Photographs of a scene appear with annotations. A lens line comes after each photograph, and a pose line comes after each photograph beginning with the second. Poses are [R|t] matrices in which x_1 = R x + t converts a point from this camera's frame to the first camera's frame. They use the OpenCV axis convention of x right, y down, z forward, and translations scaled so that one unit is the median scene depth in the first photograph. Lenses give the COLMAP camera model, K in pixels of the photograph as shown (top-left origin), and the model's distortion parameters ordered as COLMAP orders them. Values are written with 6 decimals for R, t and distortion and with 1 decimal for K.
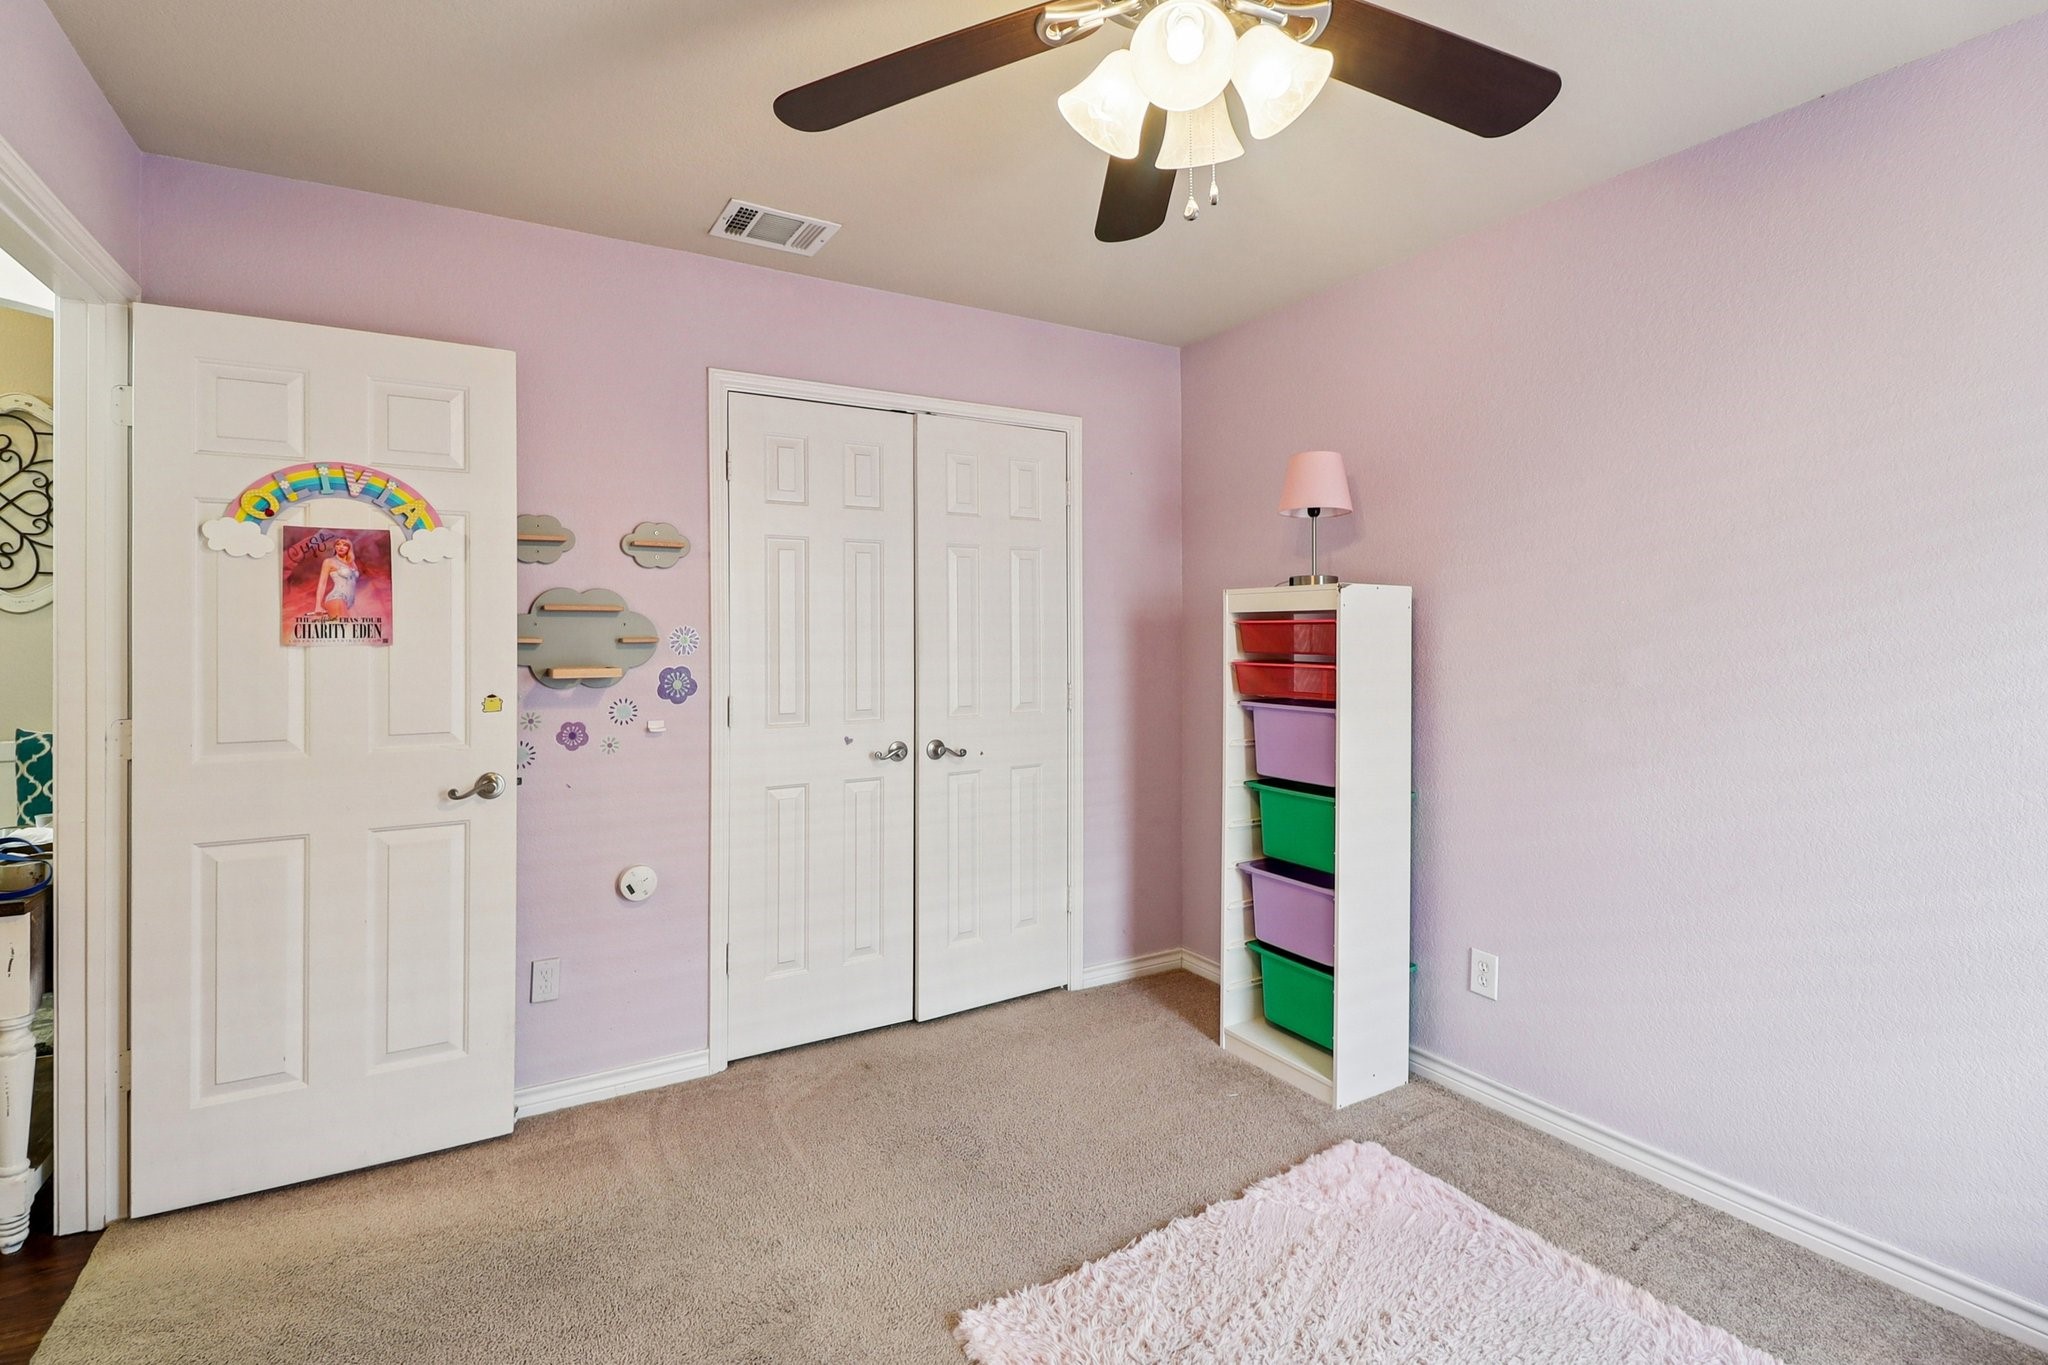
lens RADIAL K [[969.0, 0, 998.7], [0, 969.0, 610.4], [0, 0, 1]] dist [-0.004541, -0.000929]
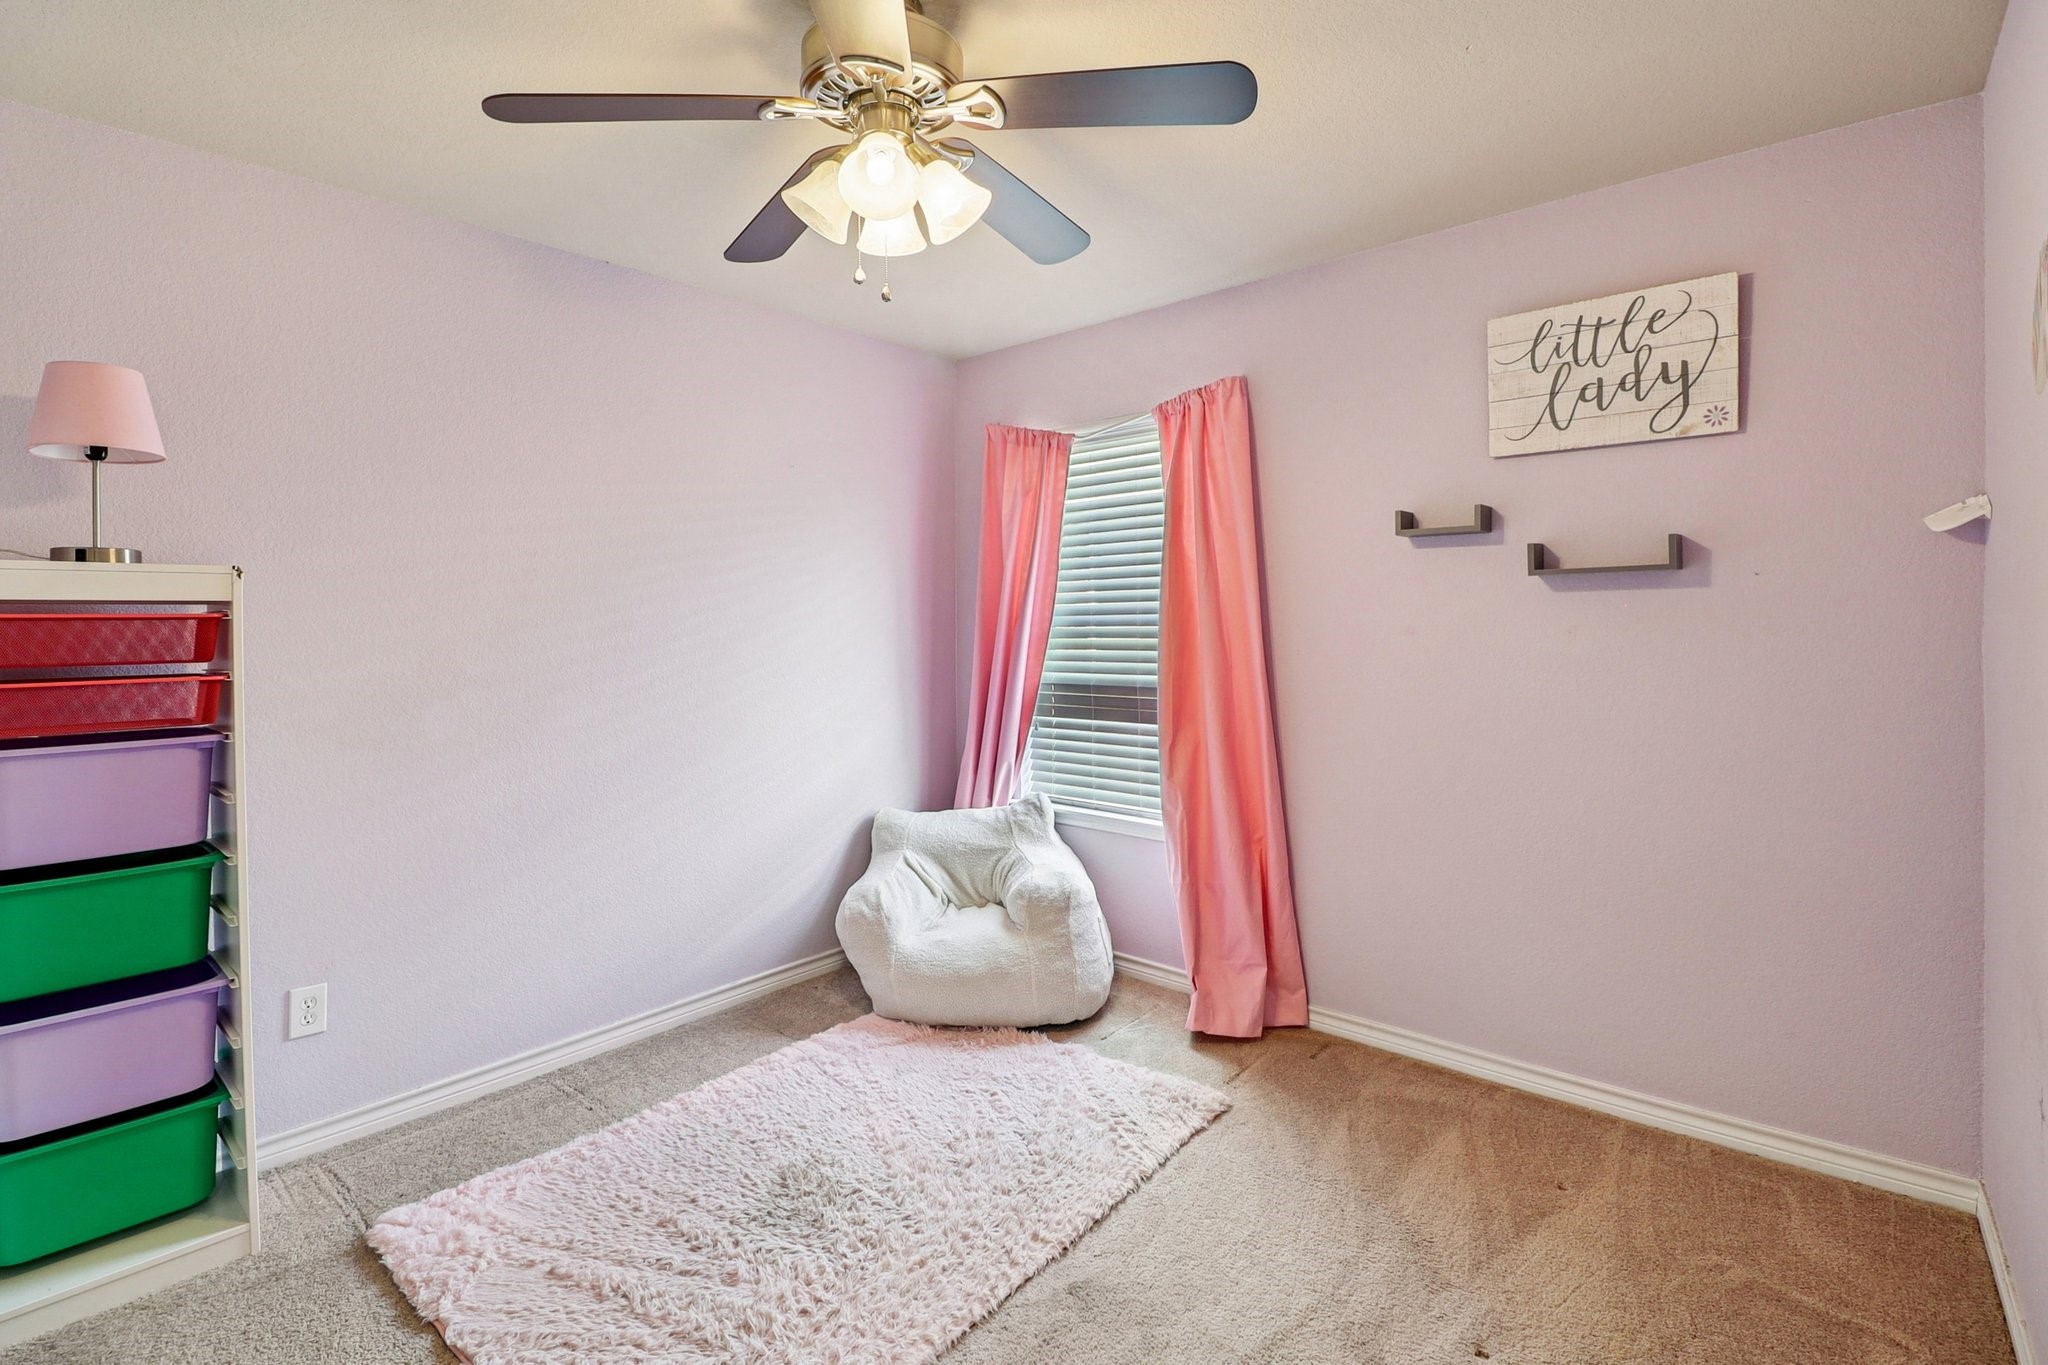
lens RADIAL K [[969.0, 0, 1006.9], [0, 969.0, 638.5], [0, 0, 1]] dist [-0.004541, -0.000929]
pose [[-0.299535, -0.011219, 0.954019, -0.616208], [-0.004352, 0.999937, 0.010393, 0.020418], [-0.954075, -0.001039, -0.299565, 0.737563]]
